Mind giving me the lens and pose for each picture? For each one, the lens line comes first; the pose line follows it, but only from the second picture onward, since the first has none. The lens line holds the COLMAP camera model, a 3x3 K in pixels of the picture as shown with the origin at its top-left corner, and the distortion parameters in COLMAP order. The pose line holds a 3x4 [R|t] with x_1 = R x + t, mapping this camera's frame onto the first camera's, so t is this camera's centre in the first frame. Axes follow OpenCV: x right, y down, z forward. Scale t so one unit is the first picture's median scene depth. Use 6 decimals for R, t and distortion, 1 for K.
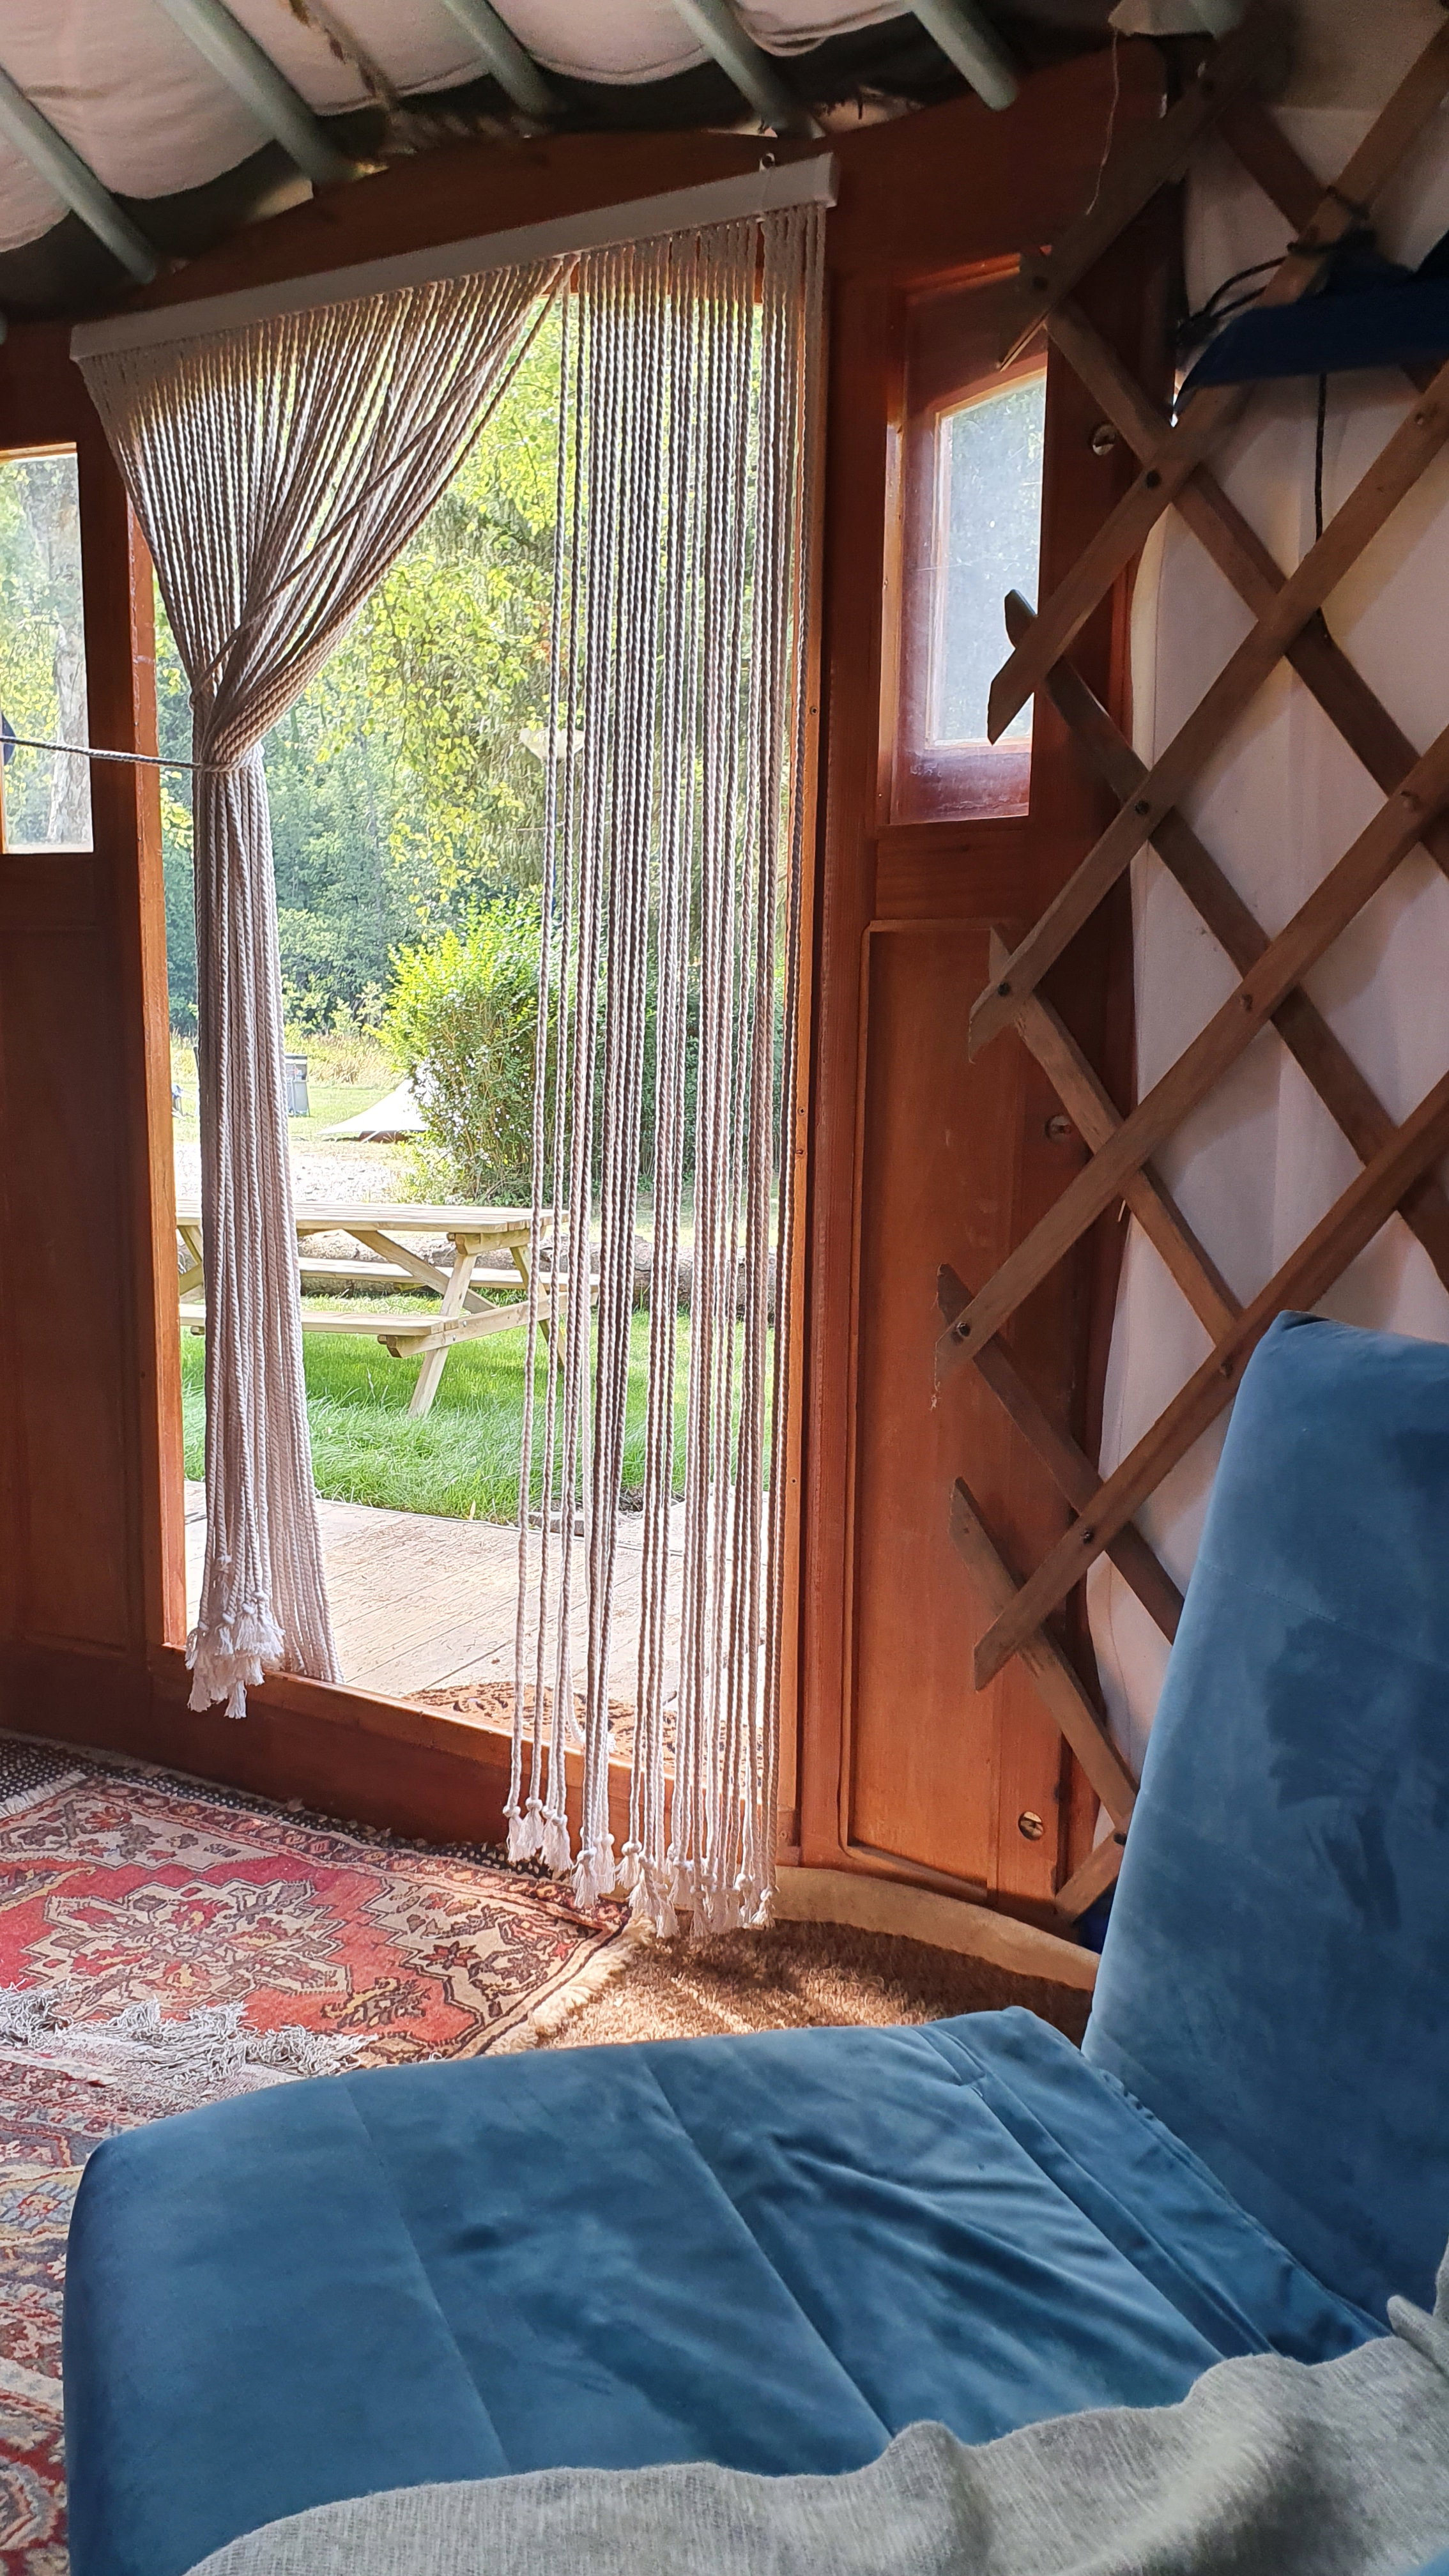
lens RADIAL K [[1920.5, 0, 724.5], [0, 1920.5, 1288.0], [0, 0, 1]] dist [-0.000002, 0.001538]
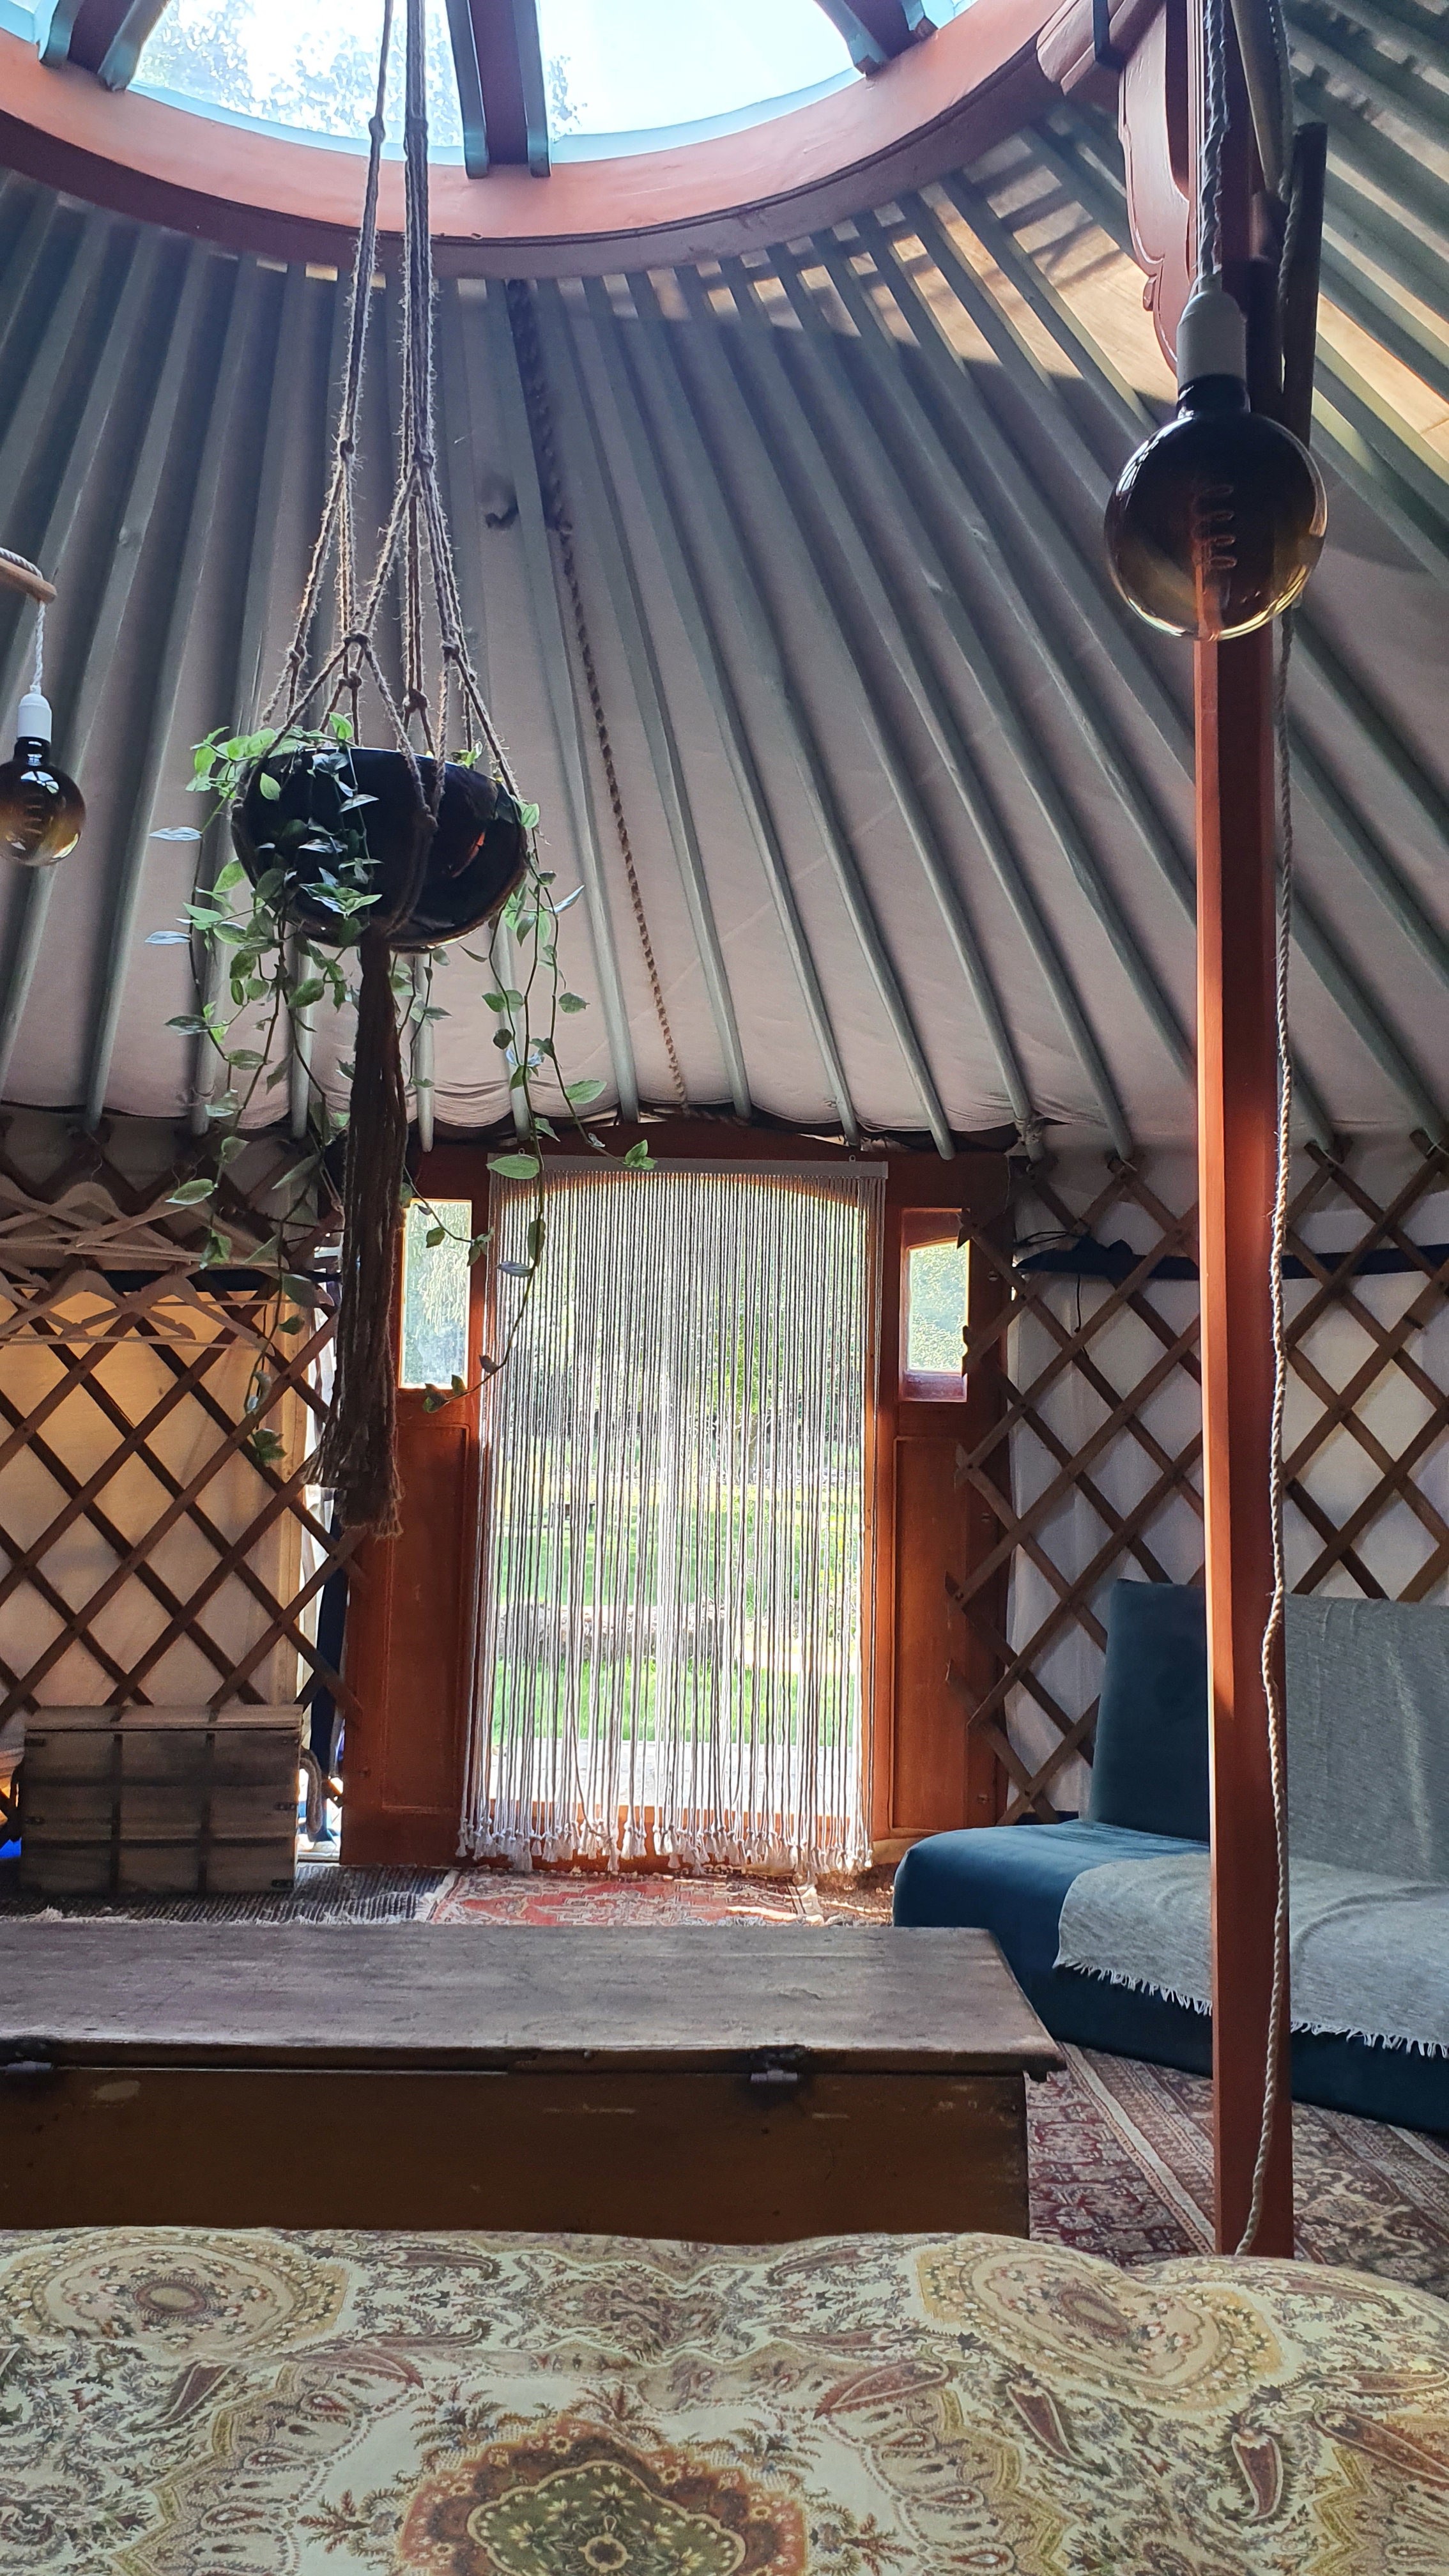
lens RADIAL K [[1920.5, 0, 724.5], [0, 1920.5, 1288.0], [0, 0, 1]] dist [-0.000002, 0.001538]
pose [[0.944537, 0.200178, 0.260342, -0.813593], [-0.058509, 0.882641, -0.466392, 0.792187], [-0.323150, 0.425292, 0.845399, -1.060115]]
